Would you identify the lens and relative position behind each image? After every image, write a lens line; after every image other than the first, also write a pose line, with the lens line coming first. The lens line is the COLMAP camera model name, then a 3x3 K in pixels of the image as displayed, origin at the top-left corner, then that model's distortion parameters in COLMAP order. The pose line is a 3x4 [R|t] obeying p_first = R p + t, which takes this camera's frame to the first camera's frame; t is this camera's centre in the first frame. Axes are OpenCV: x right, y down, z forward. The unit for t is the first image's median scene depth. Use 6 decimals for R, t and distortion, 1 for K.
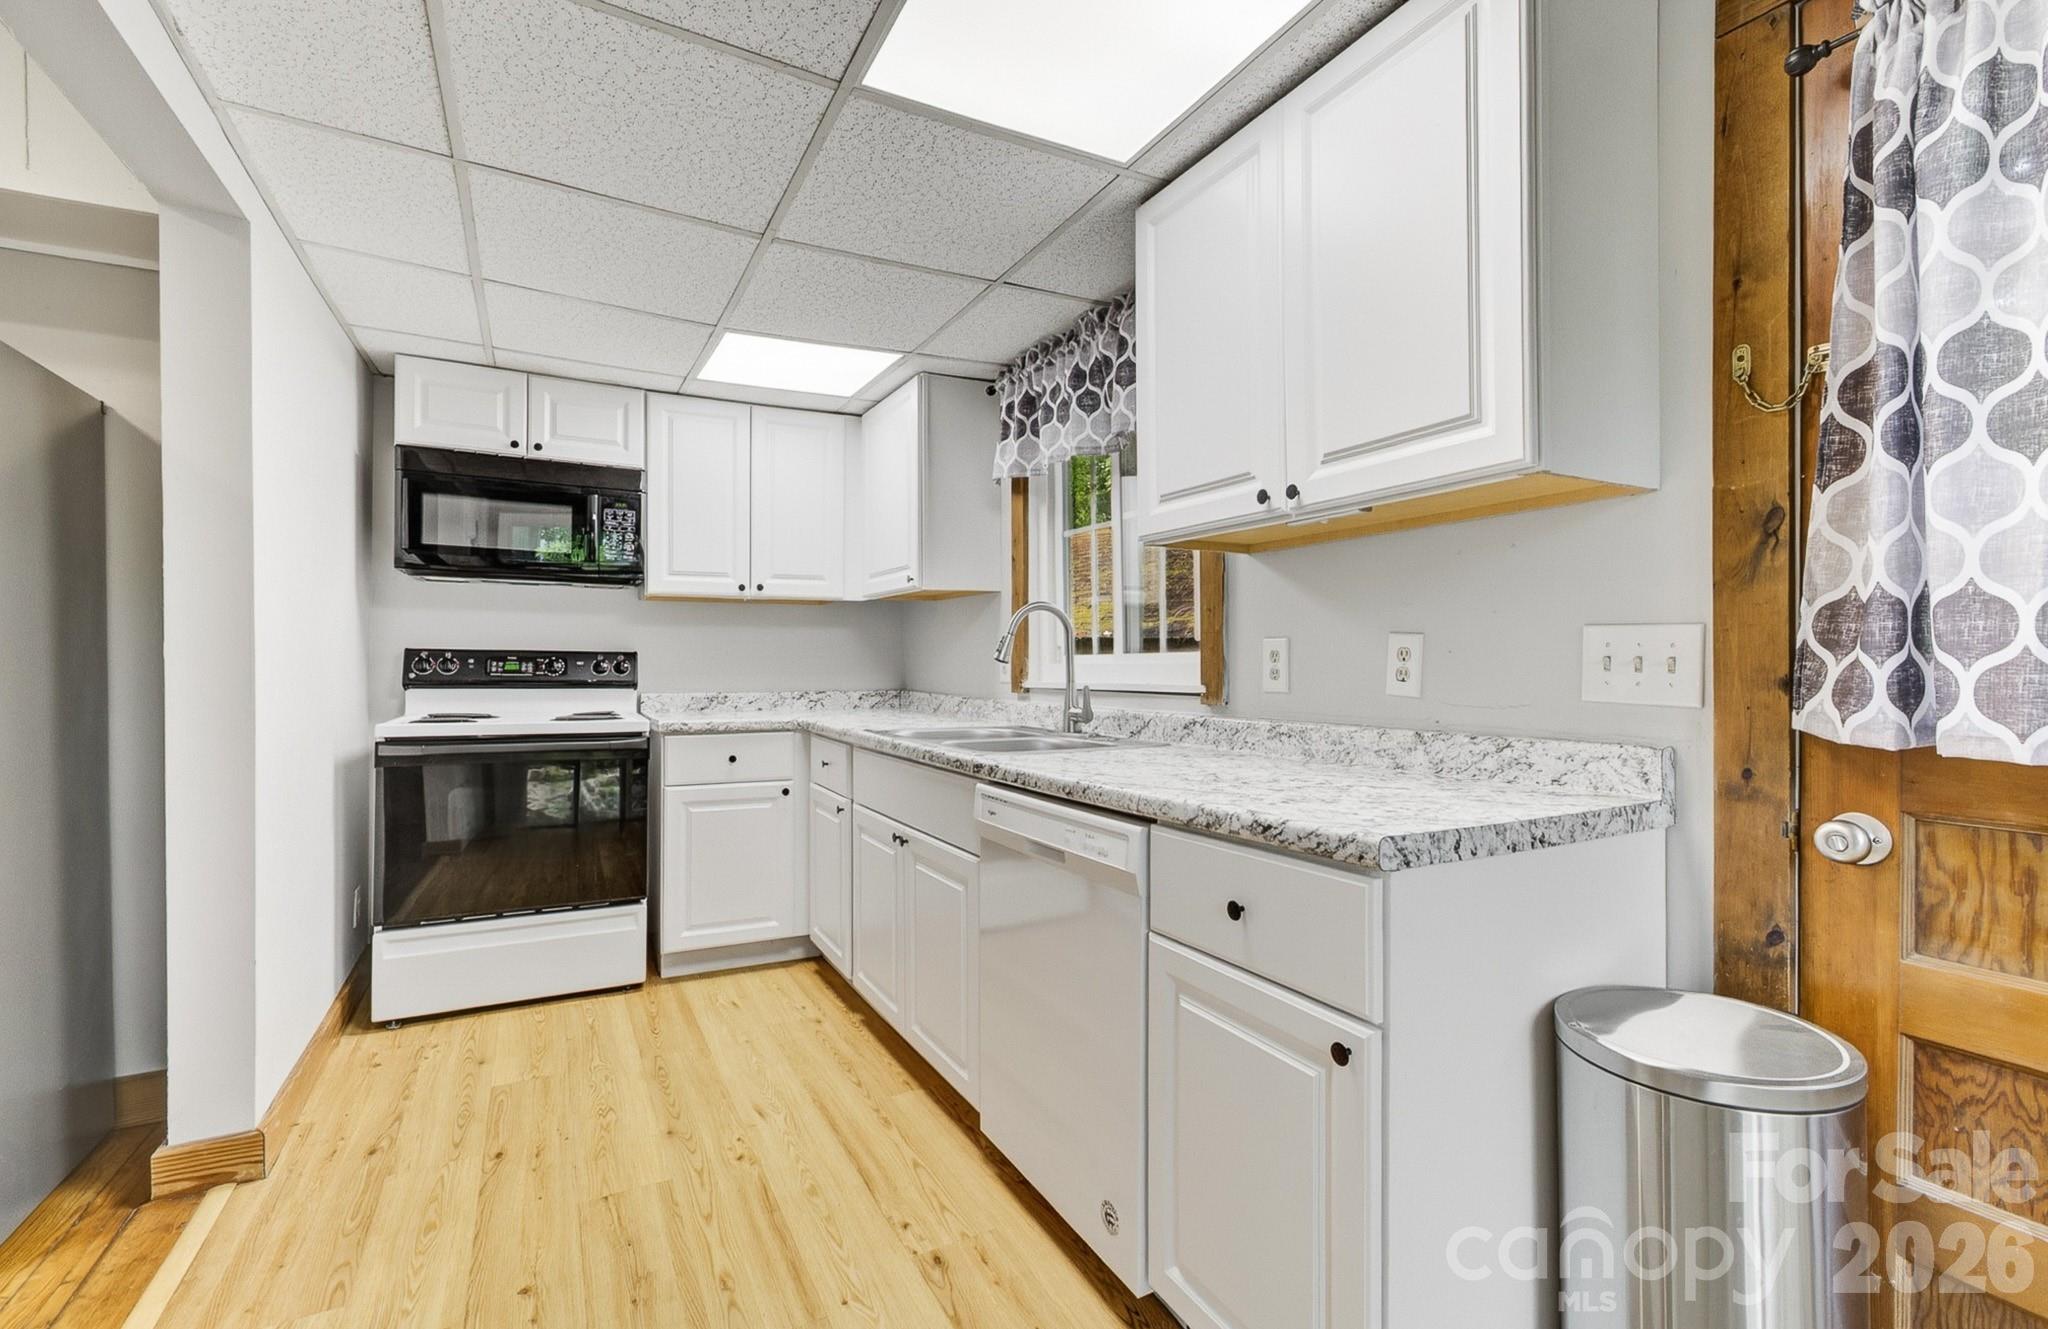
lens RADIAL K [[912.8, 0, 960.7], [0, 912.8, 662.2], [0, 0, 1]] dist [-0.003110, 0.002756]
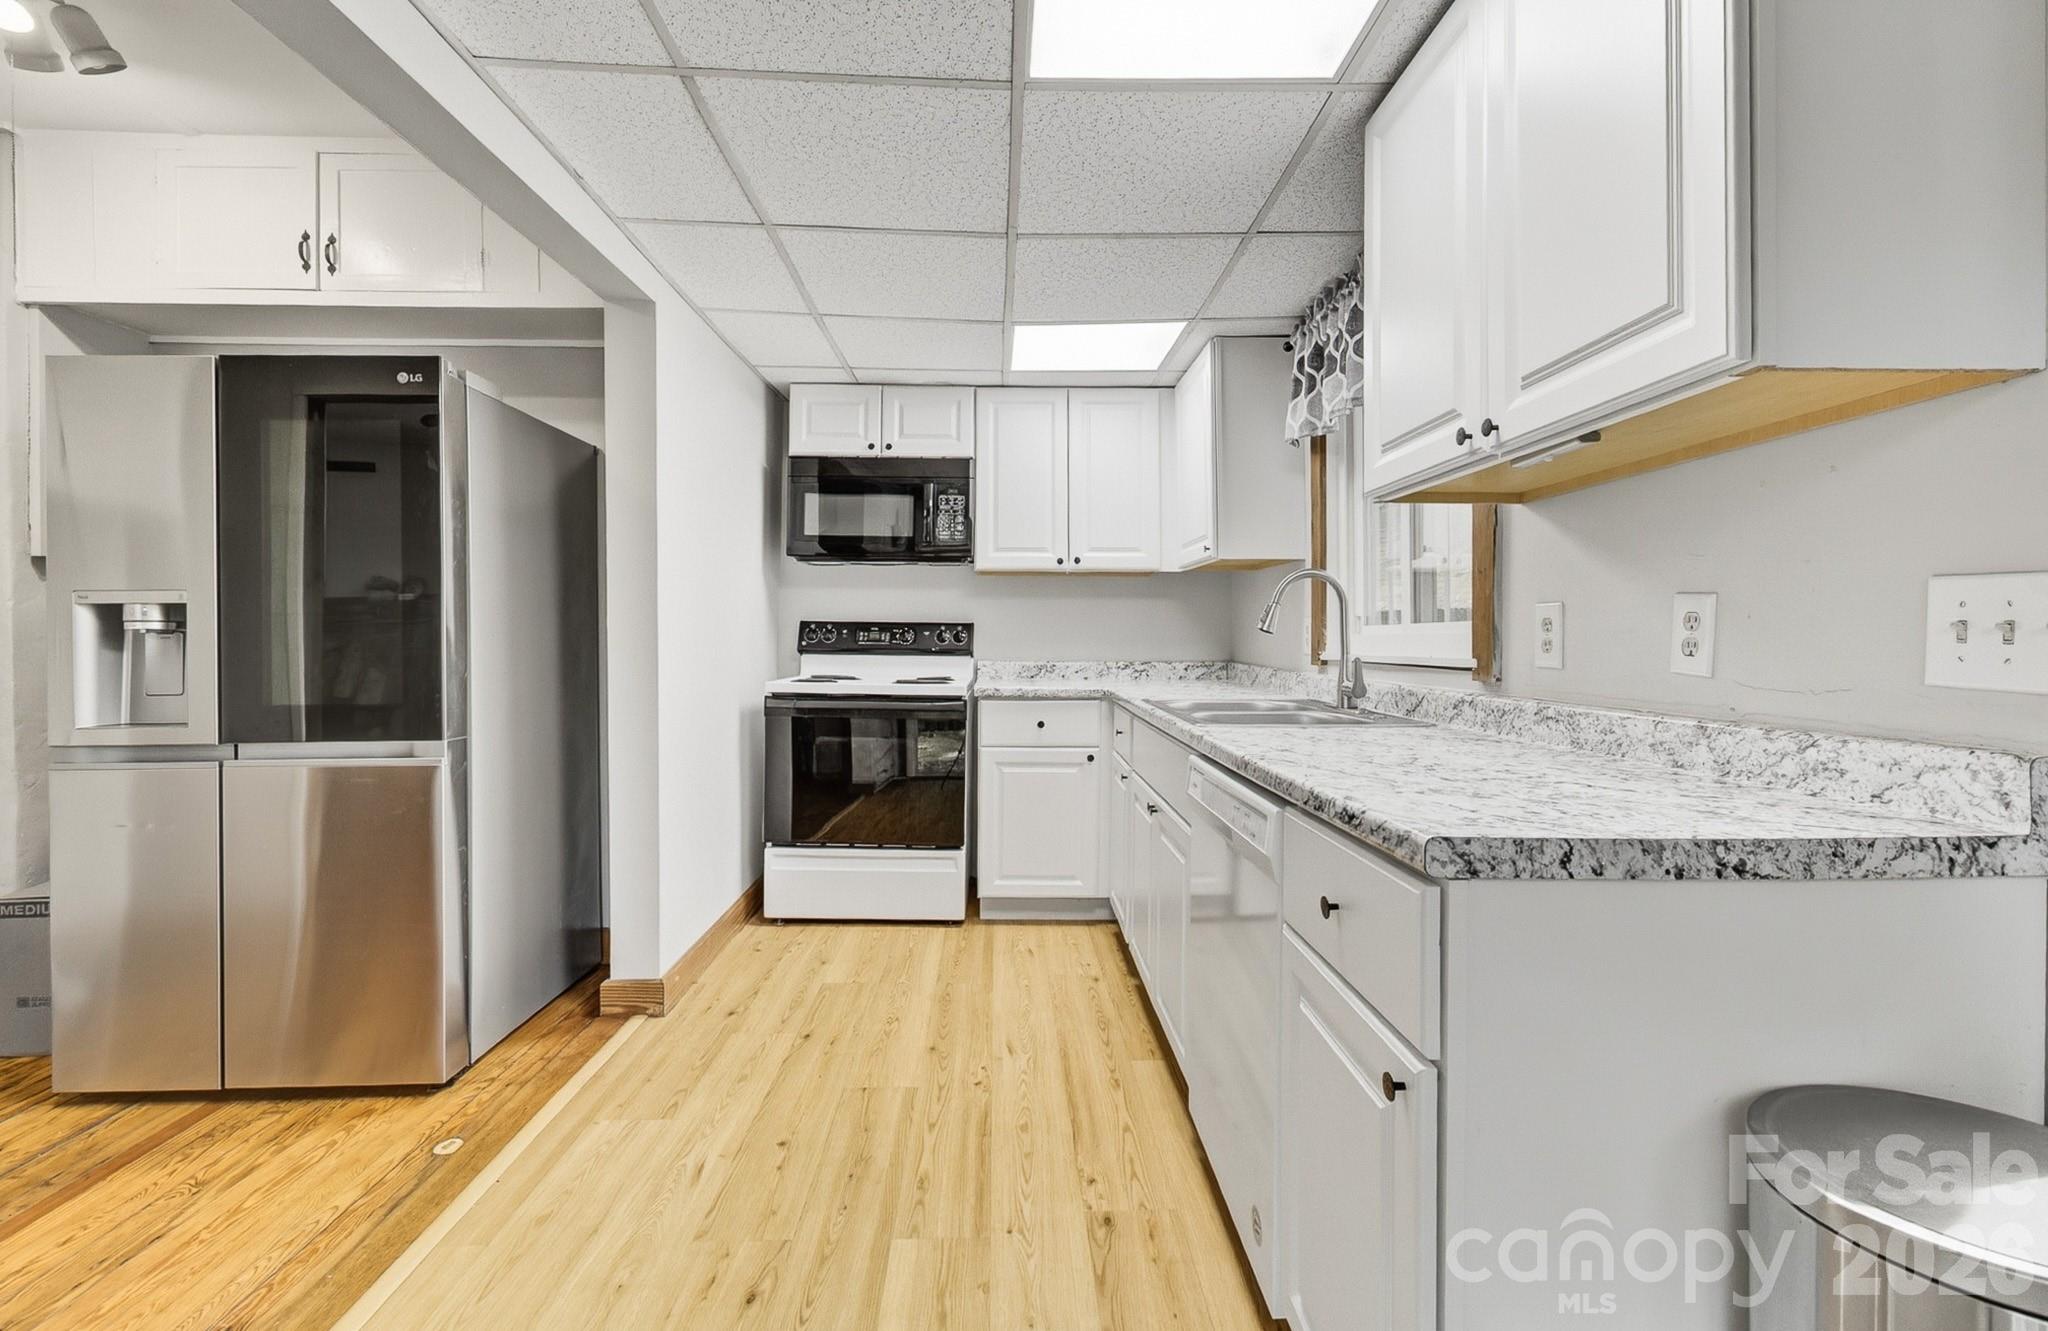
lens RADIAL K [[912.8, 0, 1022.3], [0, 912.8, 642.4], [0, 0, 1]] dist [-0.003110, 0.002756]
pose [[0.890851, 0.006181, -0.454253, 0.286034], [-0.003188, 0.999968, 0.007354, 0.004822], [0.454284, -0.005103, 0.890843, 0.047558]]
